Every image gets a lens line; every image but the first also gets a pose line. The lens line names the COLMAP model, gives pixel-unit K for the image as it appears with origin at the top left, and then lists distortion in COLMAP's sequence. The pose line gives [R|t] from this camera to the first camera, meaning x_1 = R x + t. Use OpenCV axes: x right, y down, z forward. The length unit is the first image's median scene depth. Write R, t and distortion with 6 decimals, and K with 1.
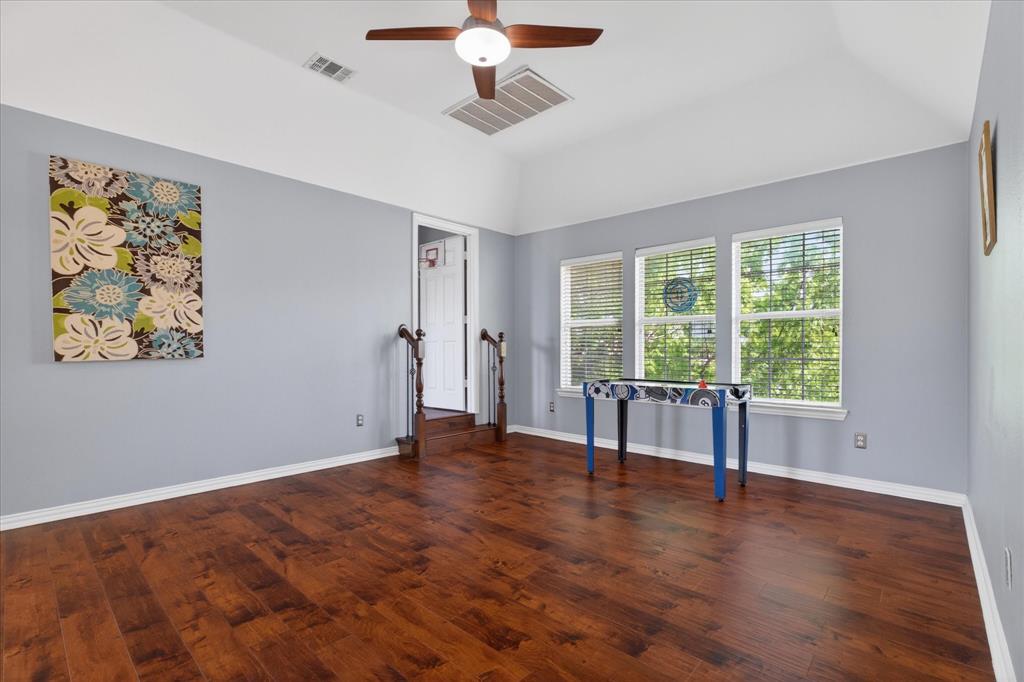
lens RADIAL K [[472.9, 0, 509.1], [0, 472.9, 338.0], [0, 0, 1]] dist [-0.000286, -0.000120]
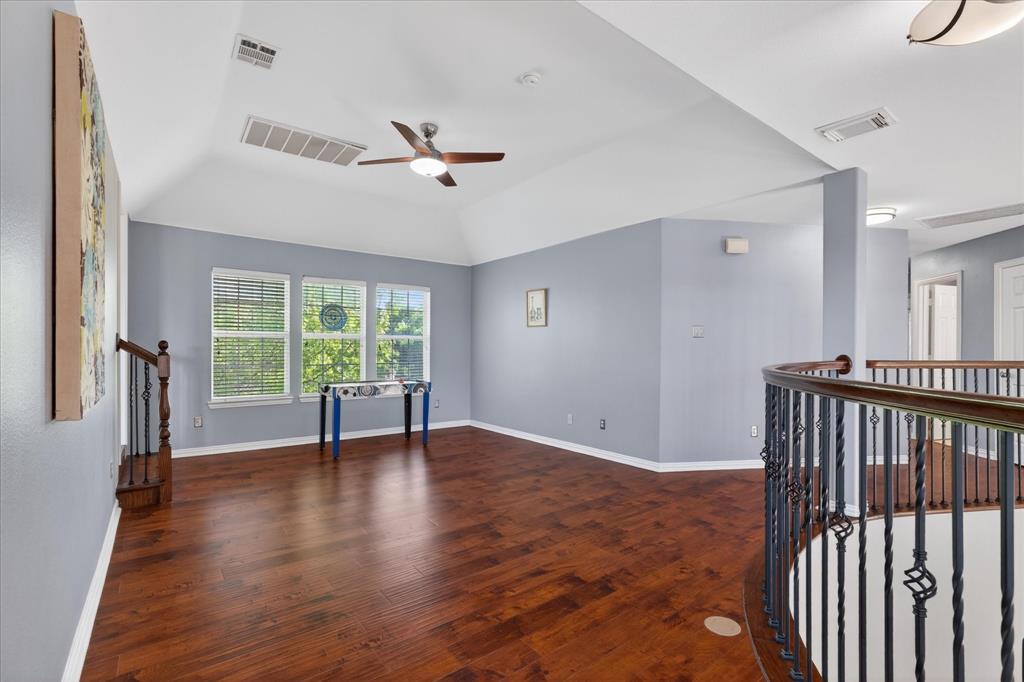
lens RADIAL K [[488.9, 0, 513.7], [0, 488.9, 347.0], [0, 0, 1]] dist [-0.003143, 0.000448]
pose [[0.144766, -0.010007, 0.989415, -1.370826], [-0.034297, 0.999297, 0.015125, -0.065660], [-0.988871, -0.036124, 0.144321, 0.428797]]
